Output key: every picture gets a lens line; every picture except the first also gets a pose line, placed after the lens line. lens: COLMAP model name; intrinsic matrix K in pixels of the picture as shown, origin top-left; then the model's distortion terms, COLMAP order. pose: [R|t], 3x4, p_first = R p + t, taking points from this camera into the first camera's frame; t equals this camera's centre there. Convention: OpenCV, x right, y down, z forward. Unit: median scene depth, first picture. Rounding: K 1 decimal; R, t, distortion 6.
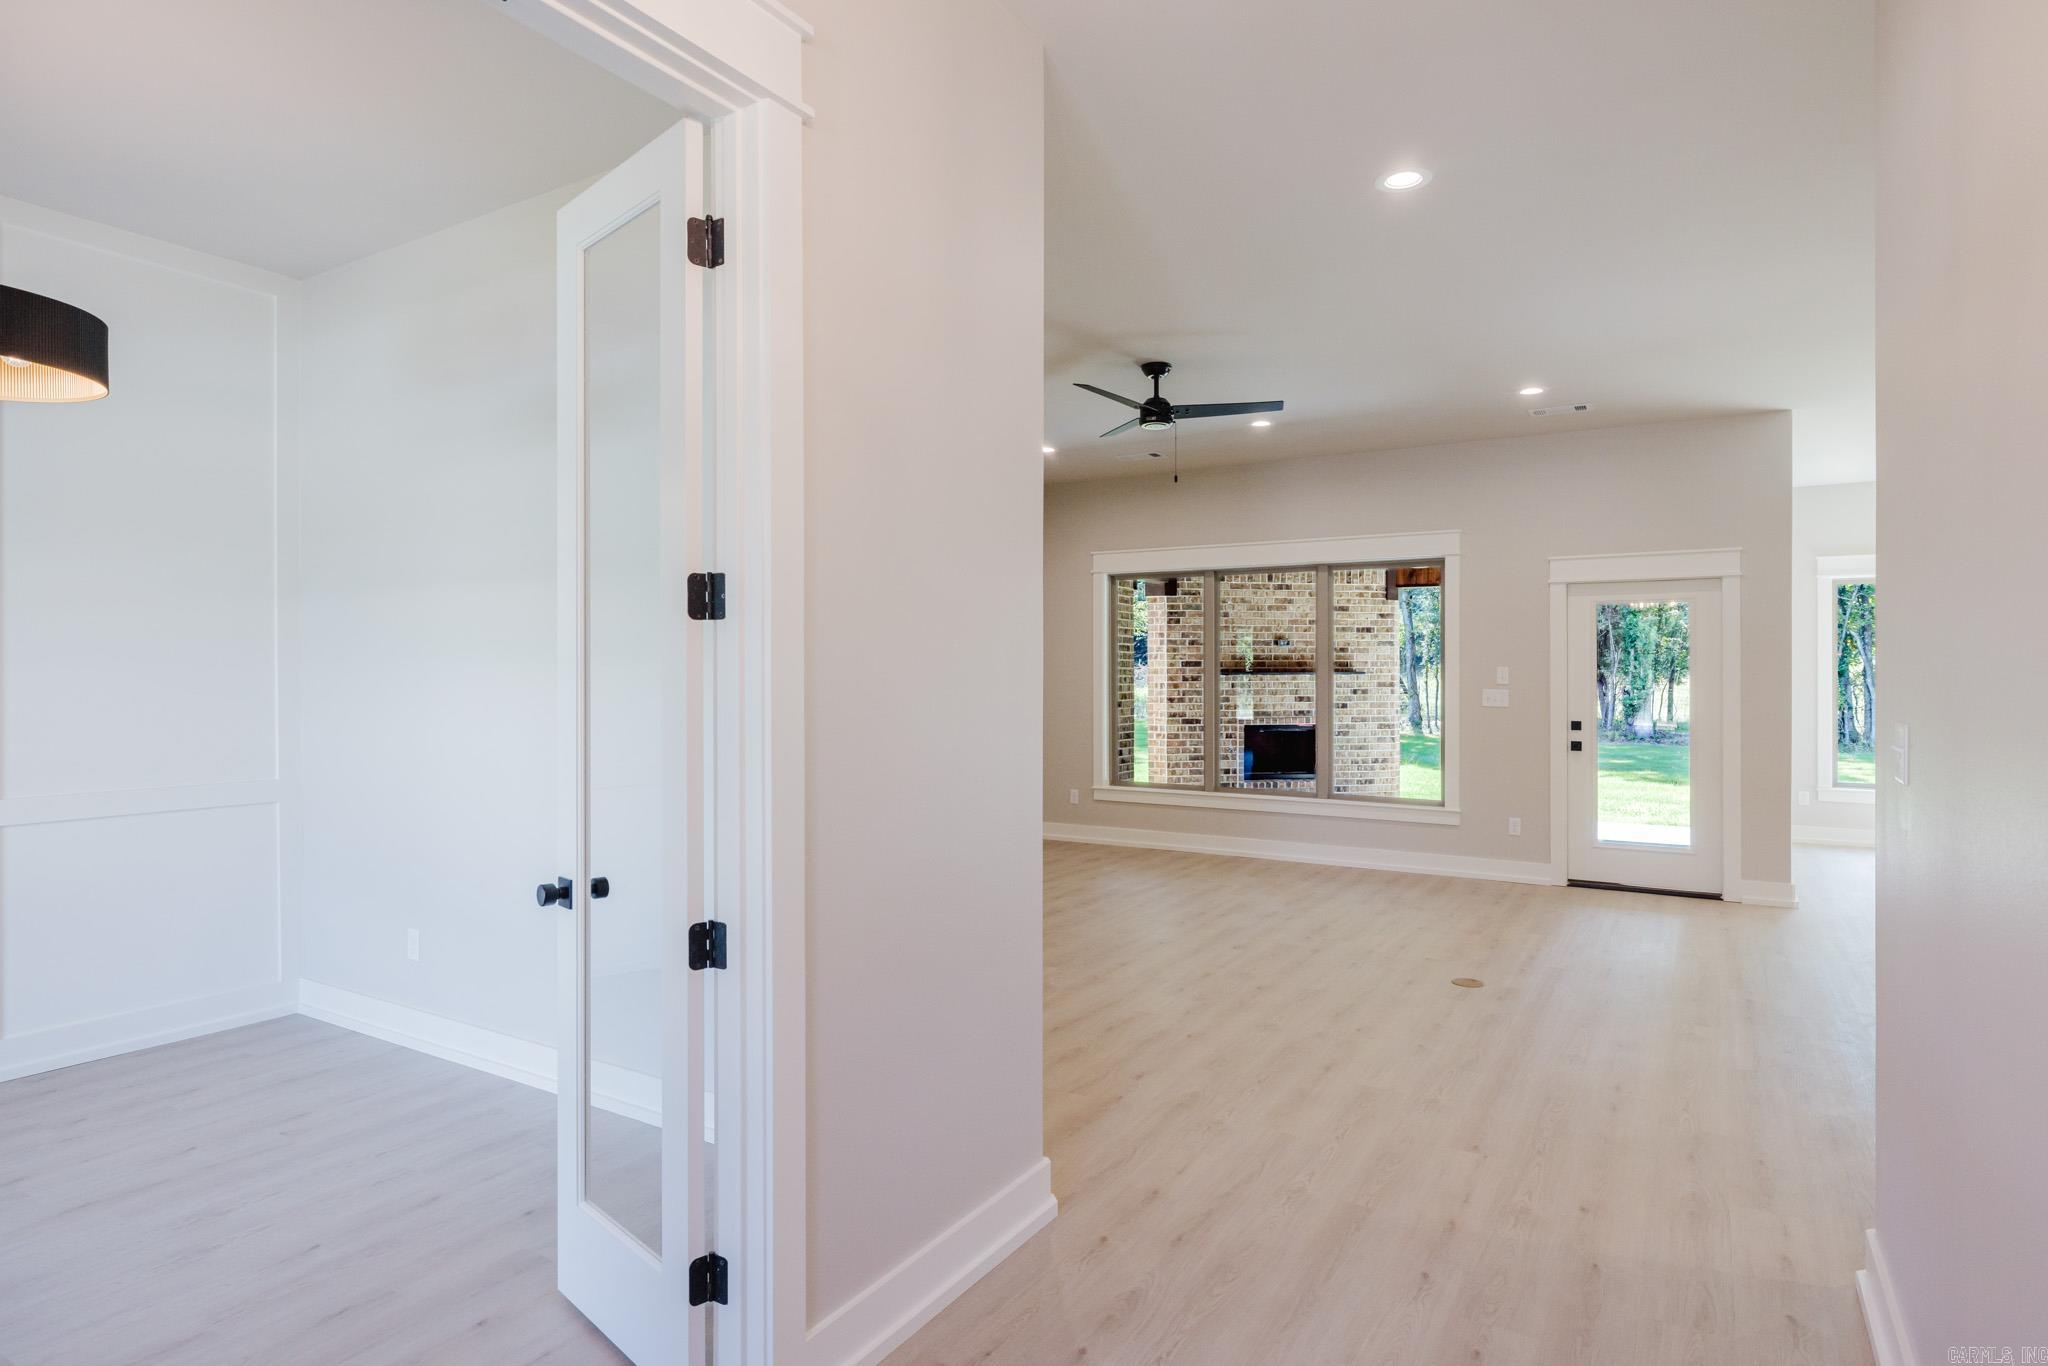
lens RADIAL K [[1133.2, 0, 1017.3], [0, 1133.2, 670.8], [0, 0, 1]] dist [0.016945, -0.007174]
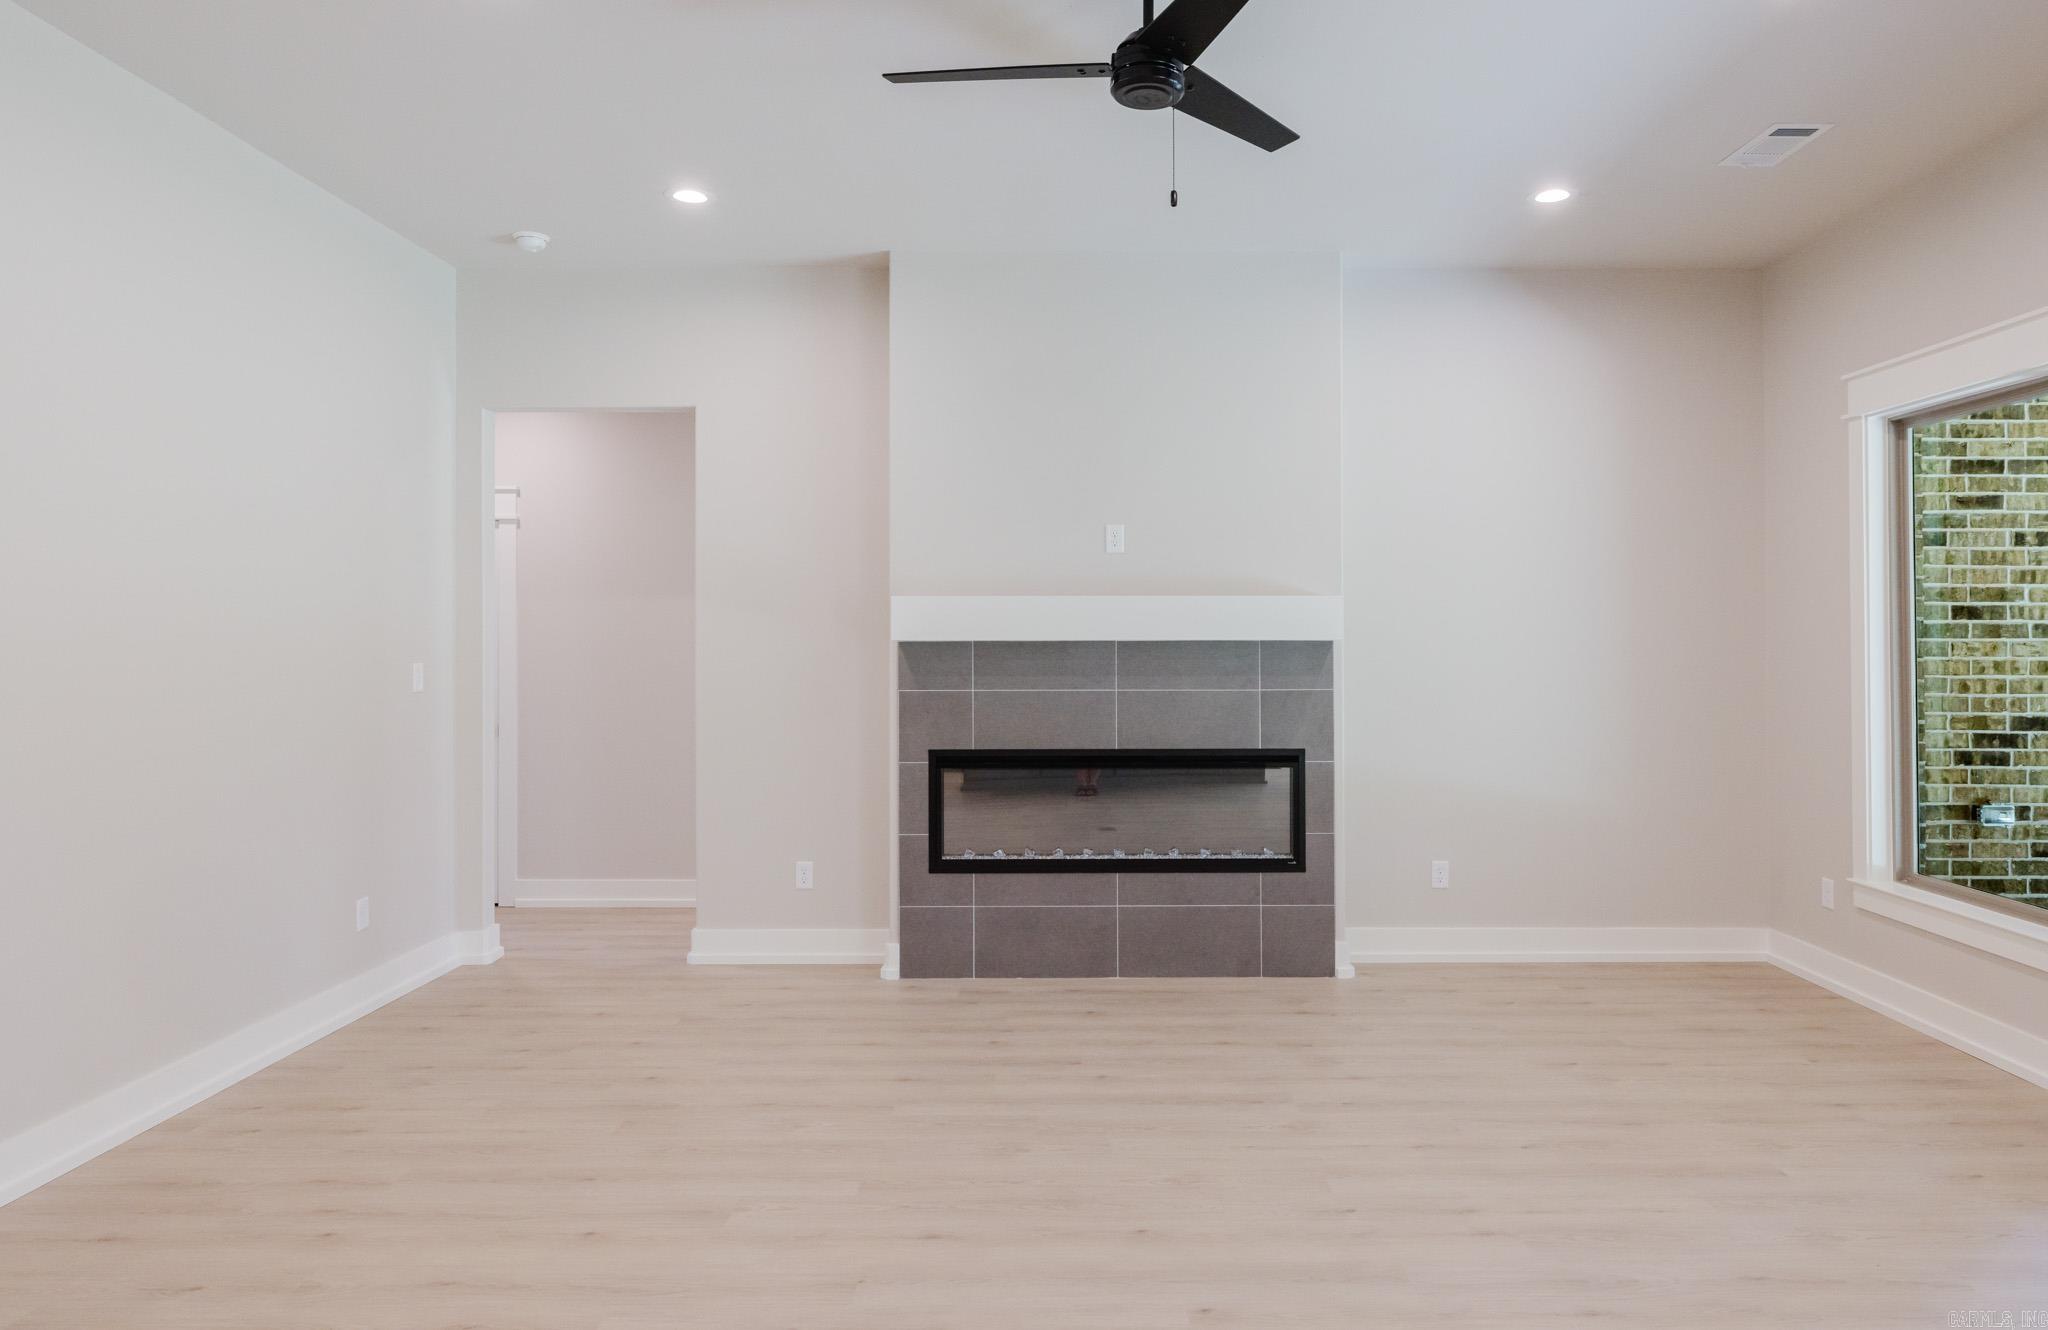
lens RADIAL K [[1278.2, 0, 1071.2], [0, 1278.2, 634.5], [0, 0, 1]] dist [0.004694, -0.001441]
pose [[0.519118, -0.006437, -0.854678, 0.271542], [0.005455, 0.999976, -0.004218, 0.001910], [0.854685, -0.002473, 0.519141, 0.350345]]
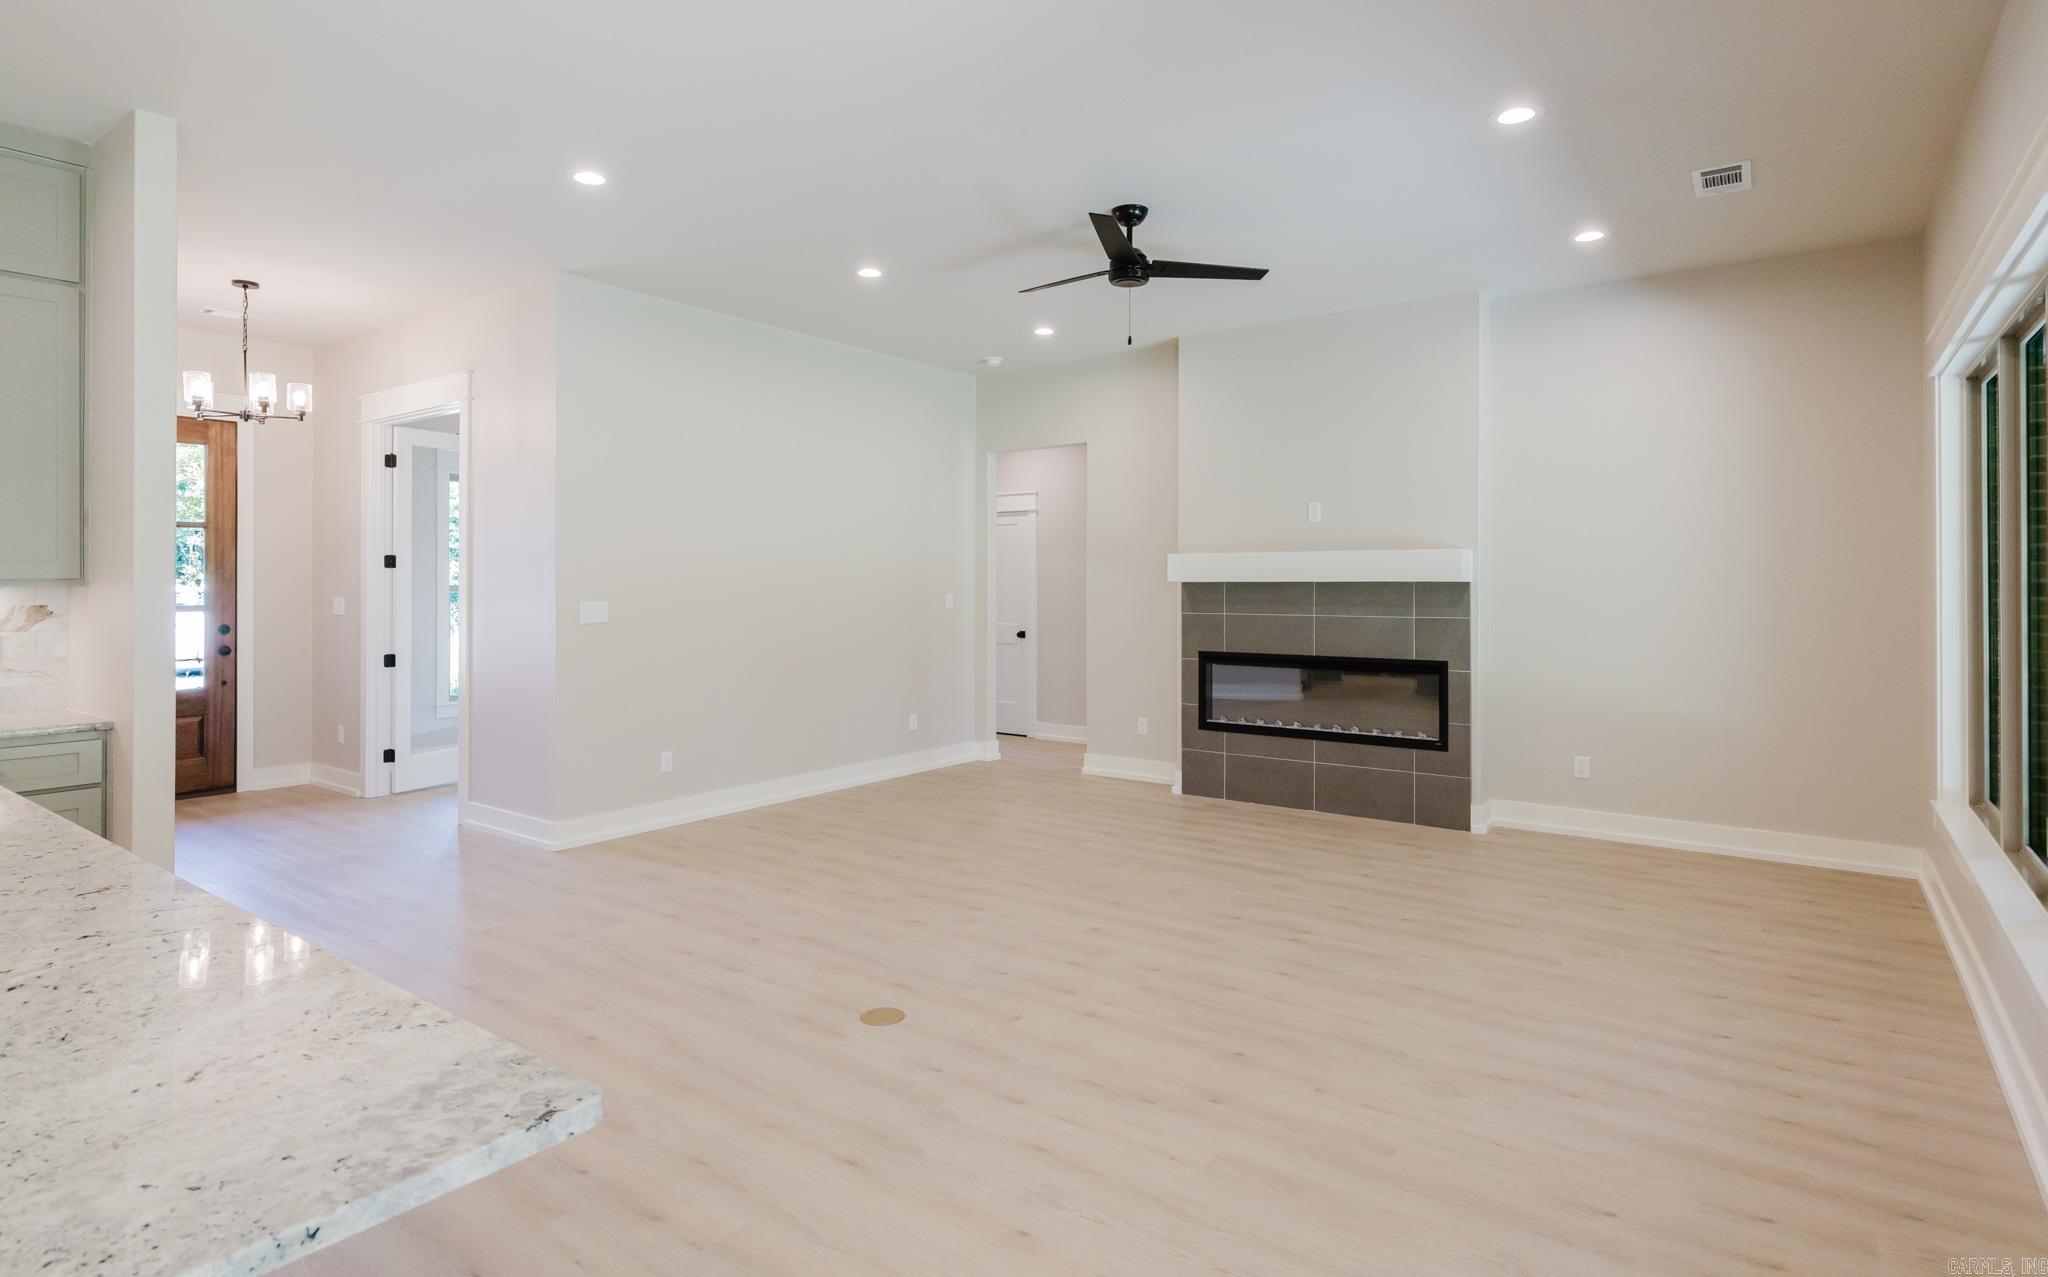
lens RADIAL K [[1050.9, 0, 1006.9], [0, 1050.9, 573.7], [0, 0, 1]] dist [-0.006906, -0.000009]
pose [[-0.098778, -0.009268, -0.995066, 0.448337], [0.004861, 0.999940, -0.009796, 0.002645], [0.995098, -0.005805, -0.098727, 0.491656]]
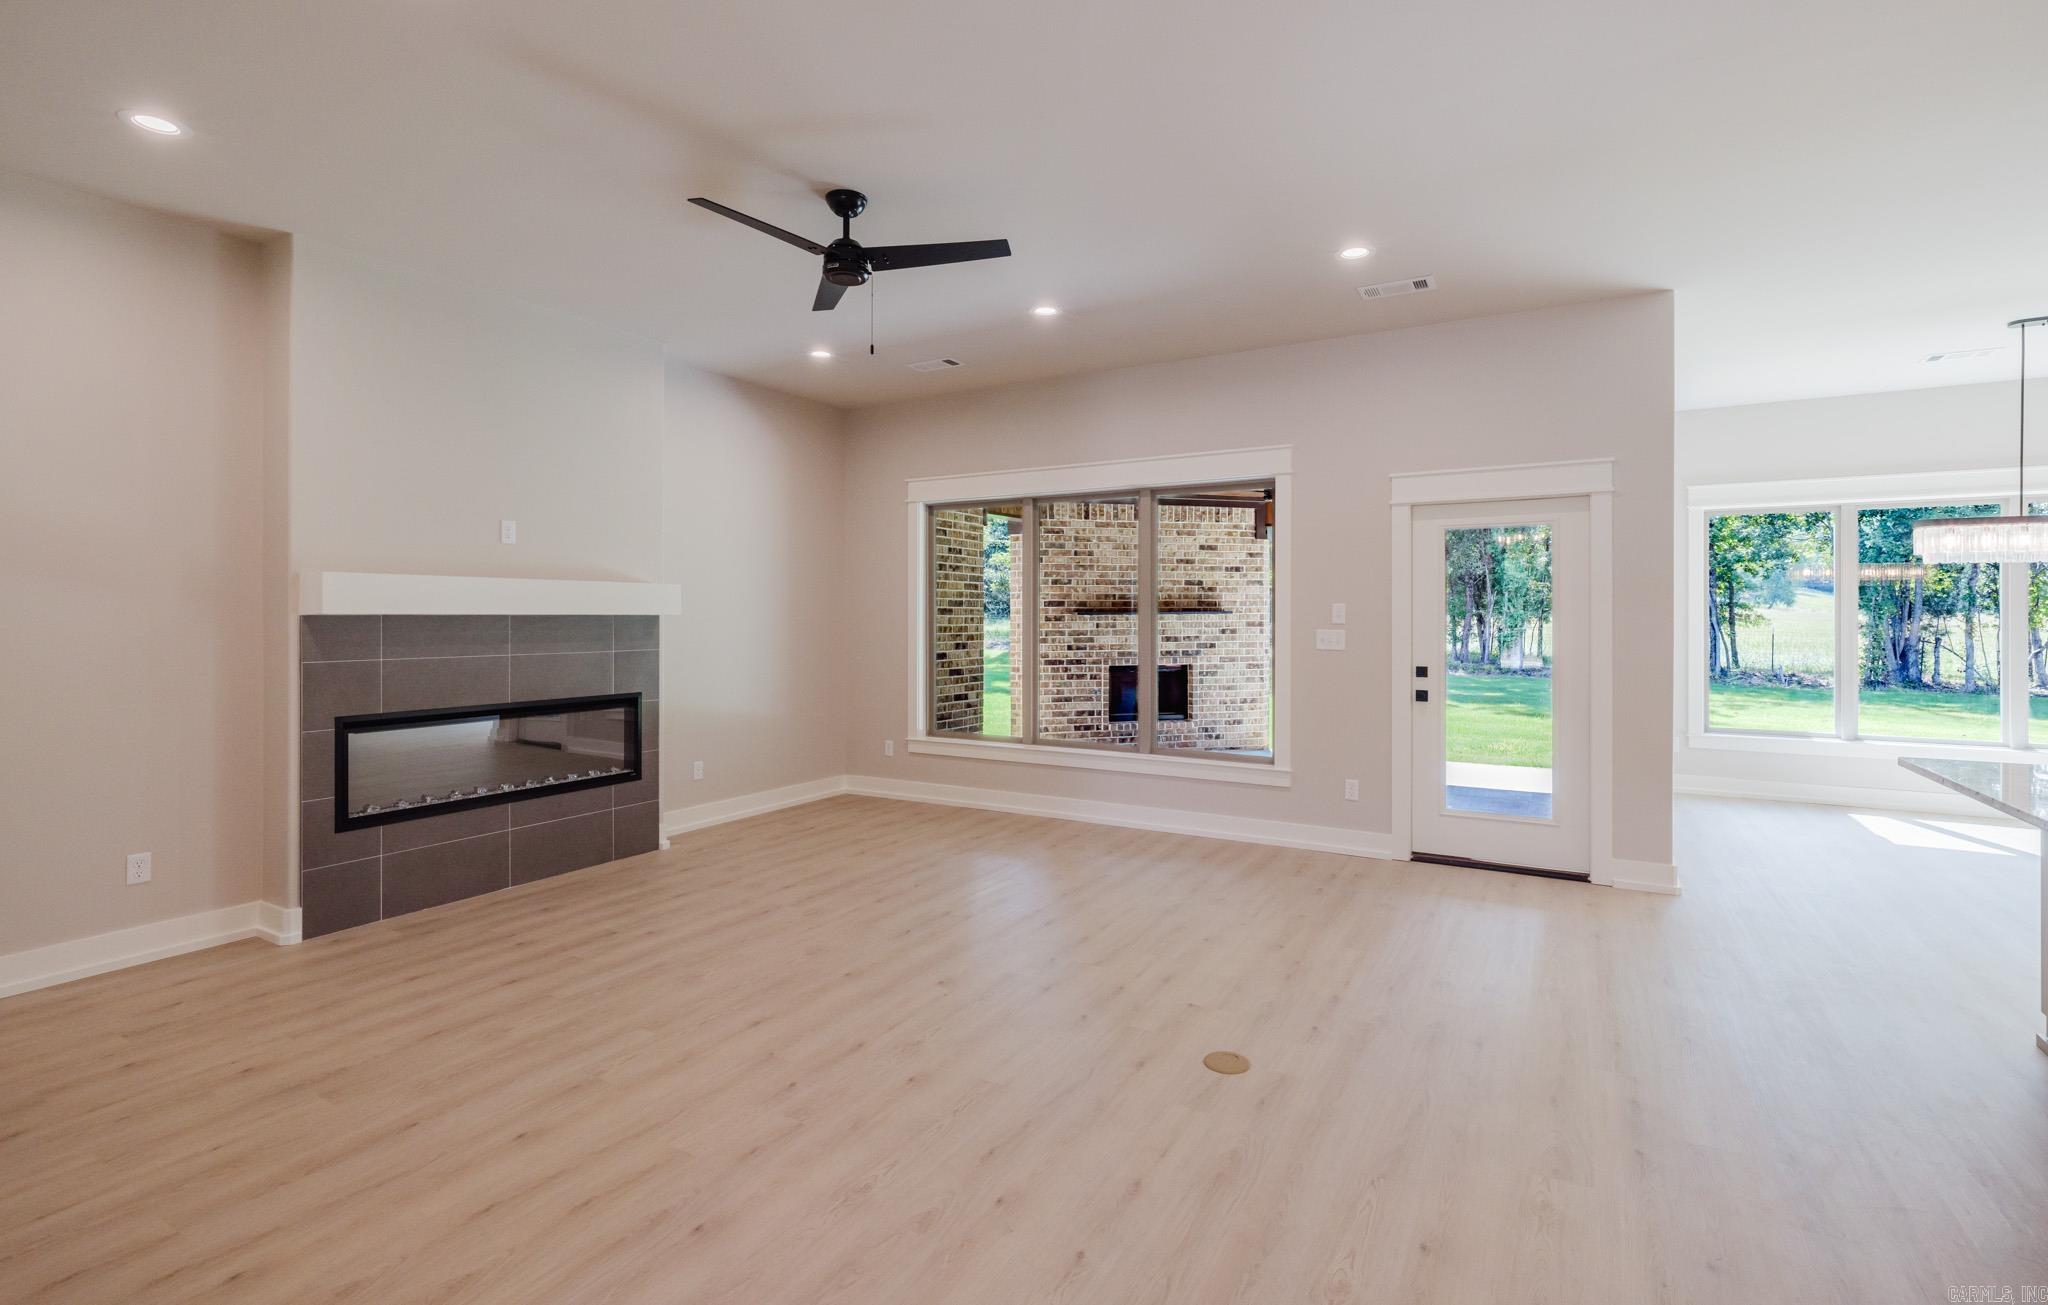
lens RADIAL K [[941.0, 0, 1022.6], [0, 941.0, 620.8], [0, 0, 1]] dist [-0.002546, 0.000898]
pose [[0.999865, -0.002669, 0.016220, 0.113420], [0.002542, 0.999966, 0.007828, 0.002232], [-0.016240, -0.007786, 0.999838, 0.188392]]
